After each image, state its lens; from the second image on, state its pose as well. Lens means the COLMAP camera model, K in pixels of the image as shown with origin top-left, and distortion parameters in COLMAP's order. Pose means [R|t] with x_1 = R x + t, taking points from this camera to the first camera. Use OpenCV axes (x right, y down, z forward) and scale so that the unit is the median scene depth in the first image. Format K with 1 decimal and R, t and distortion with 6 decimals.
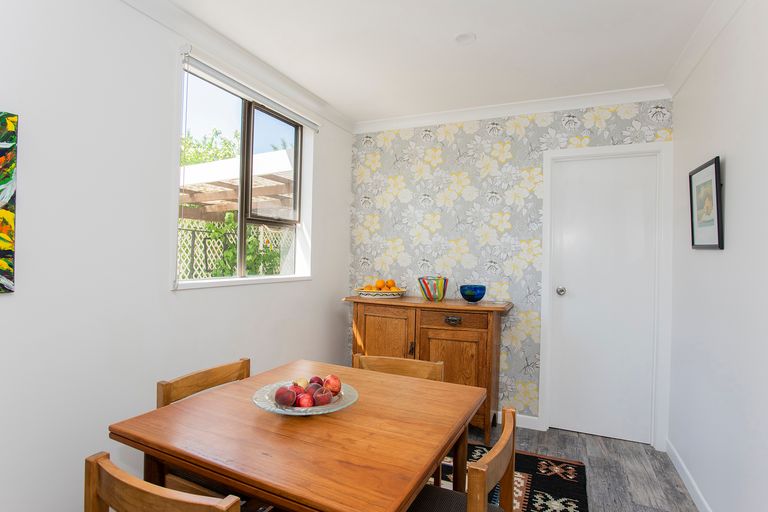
lens RADIAL K [[416.6, 0, 378.3], [0, 416.6, 254.8], [0, 0, 1]] dist [-0.045835, 0.023907]
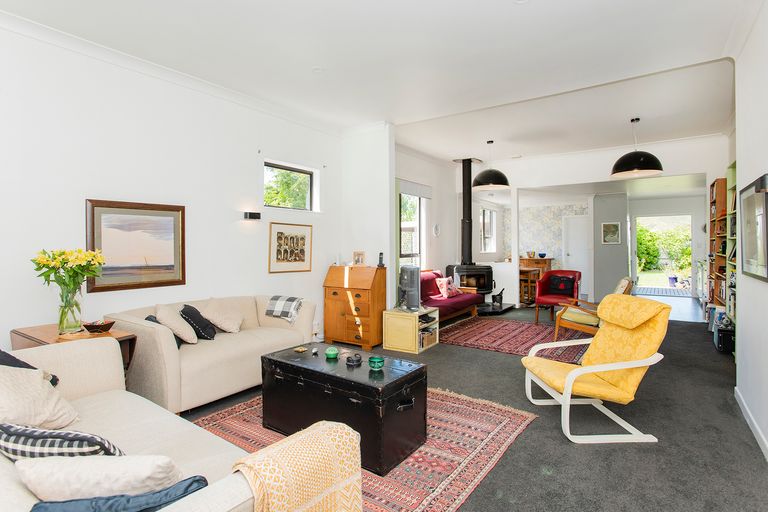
lens RADIAL K [[416.6, 0, 357.1], [0, 416.6, 241.3], [0, 0, 1]] dist [-0.045835, 0.023907]
pose [[0.975341, -0.024455, -0.219343, -0.539538], [0.021802, 0.999657, -0.014508, -0.015341], [0.219623, 0.009368, 0.975540, -2.793498]]
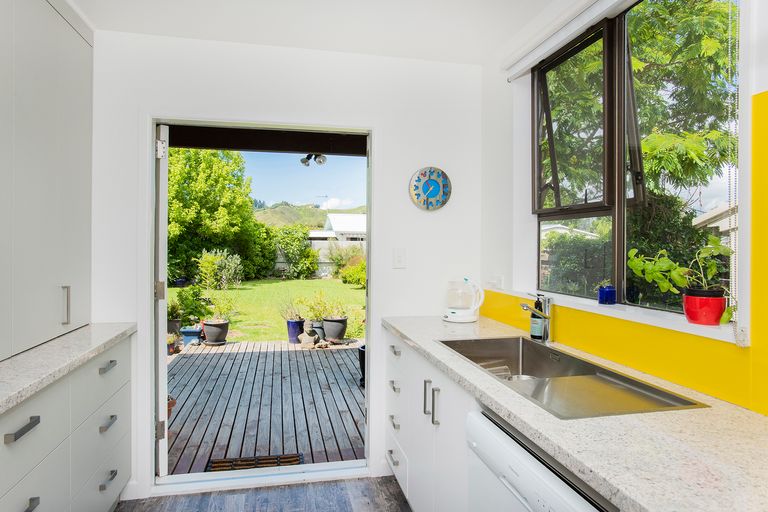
lens RADIAL K [[461.1, 0, 395.6], [0, 461.1, 263.2], [0, 0, 1]] dist [-0.042440, -0.008151]
pose [[0.787776, -0.034096, 0.615018, 0.802363], [0.002366, 0.998627, 0.052332, -0.007211], [-0.615958, -0.039771, 0.786775, 0.156928]]
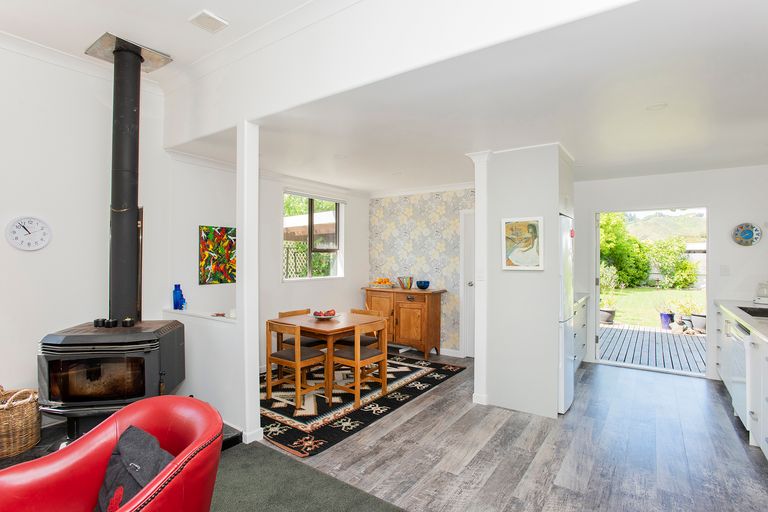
lens RADIAL K [[394.6, 0, 369.1], [0, 394.6, 252.3], [0, 0, 1]] dist [-0.029686, 0.004268]
pose [[0.976945, -0.017842, -0.212743, 0.361087], [0.016466, 0.999830, -0.008237, -0.047599], [0.212853, 0.004544, 0.977074, -0.828853]]
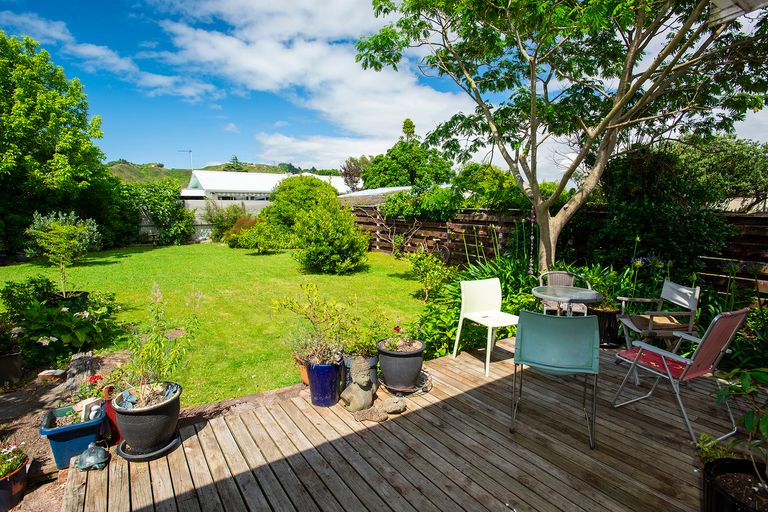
lens RADIAL K [[393.5, 0, 398.2], [0, 393.5, 267.3], [0, 0, 1]] dist [-0.034763, 0.009701]
pose [[0.510062, -0.147601, 0.847379, 1.089286], [-0.000871, 0.985077, 0.172110, 0.003210], [-0.860137, -0.088525, 0.502322, 1.526323]]
